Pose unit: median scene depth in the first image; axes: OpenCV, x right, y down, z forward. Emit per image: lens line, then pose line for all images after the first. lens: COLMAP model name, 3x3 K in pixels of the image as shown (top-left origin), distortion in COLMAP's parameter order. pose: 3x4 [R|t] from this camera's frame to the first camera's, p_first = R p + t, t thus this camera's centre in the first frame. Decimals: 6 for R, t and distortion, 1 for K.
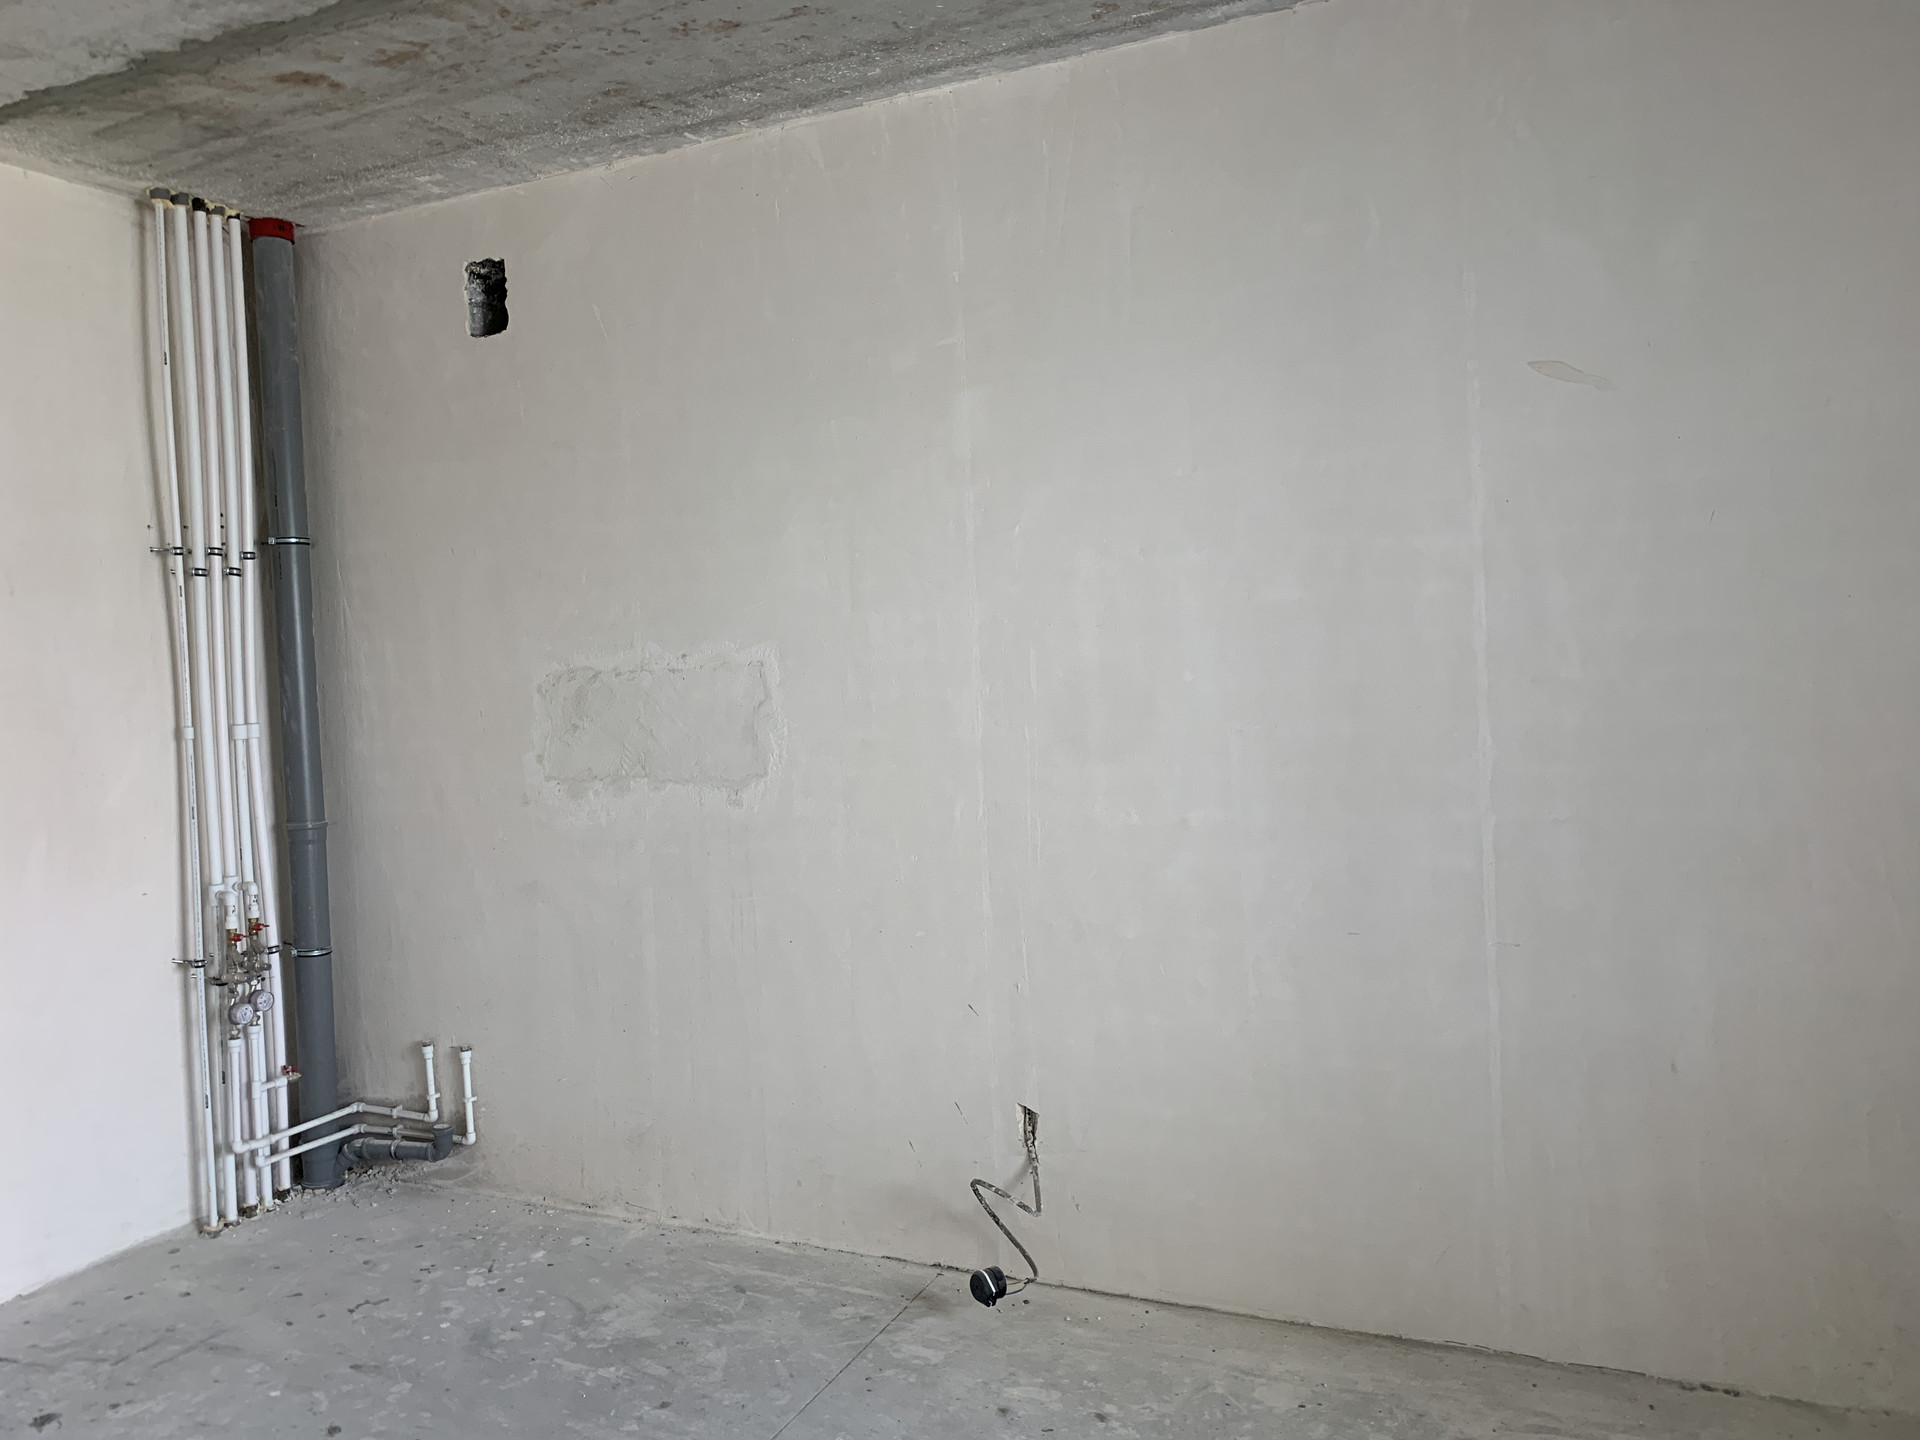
lens RADIAL K [[1468.2, 0, 946.1], [0, 1468.2, 727.4], [0, 0, 1]] dist [0.020908, -0.021721]
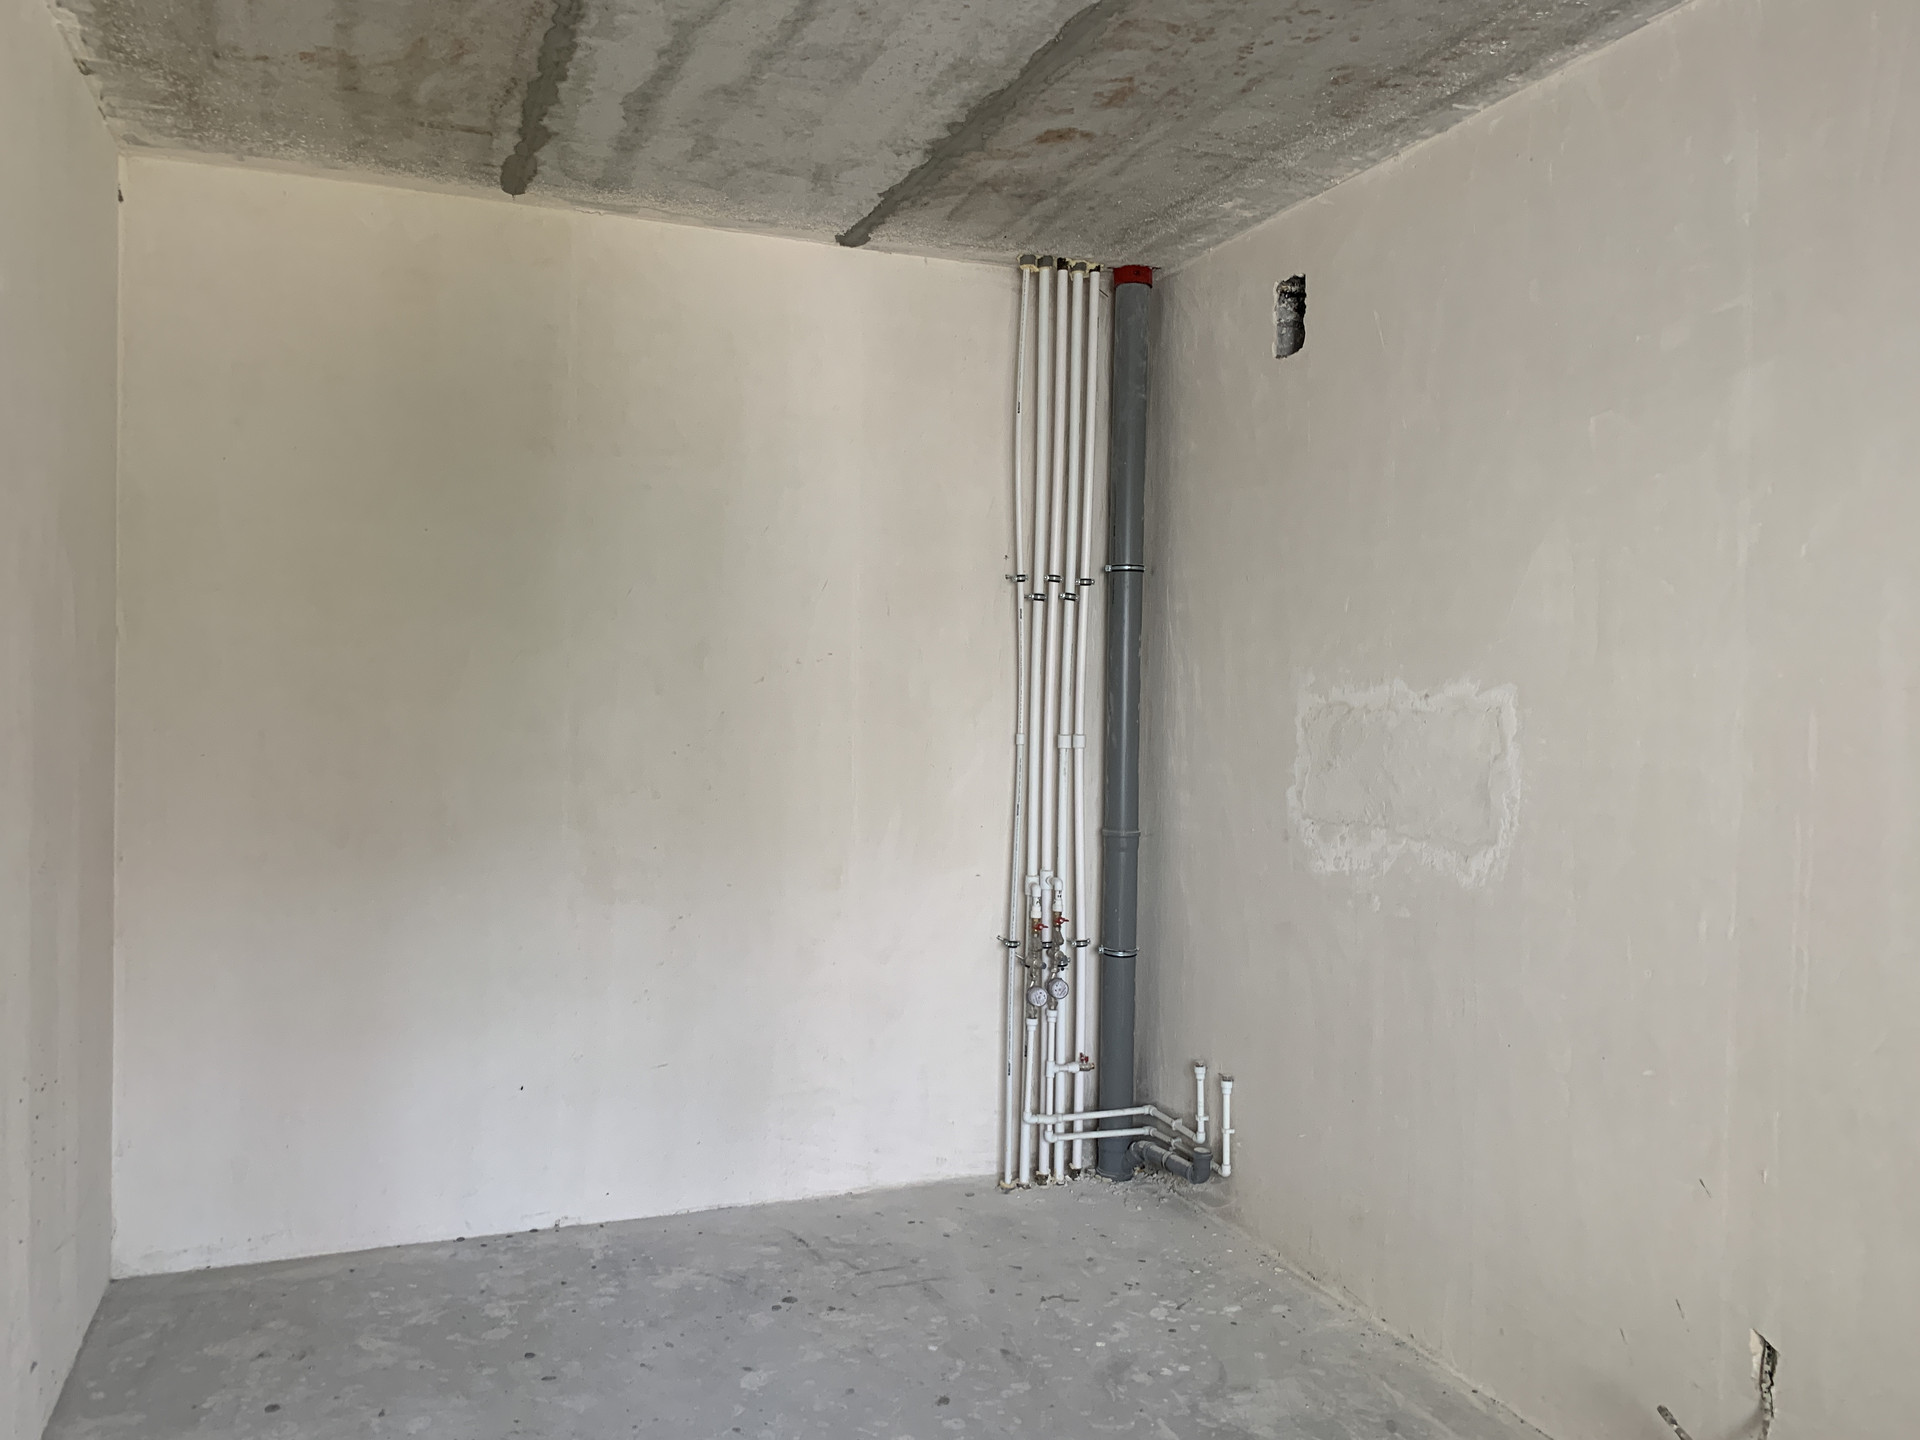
lens RADIAL K [[1468.2, 0, 955.3], [0, 1468.2, 726.6], [0, 0, 1]] dist [0.020908, -0.021721]
pose [[0.727533, 0.072204, -0.682263, 0.220760], [-0.079454, 0.996623, 0.020746, -0.026374], [0.681457, 0.039115, 0.730812, 0.159355]]
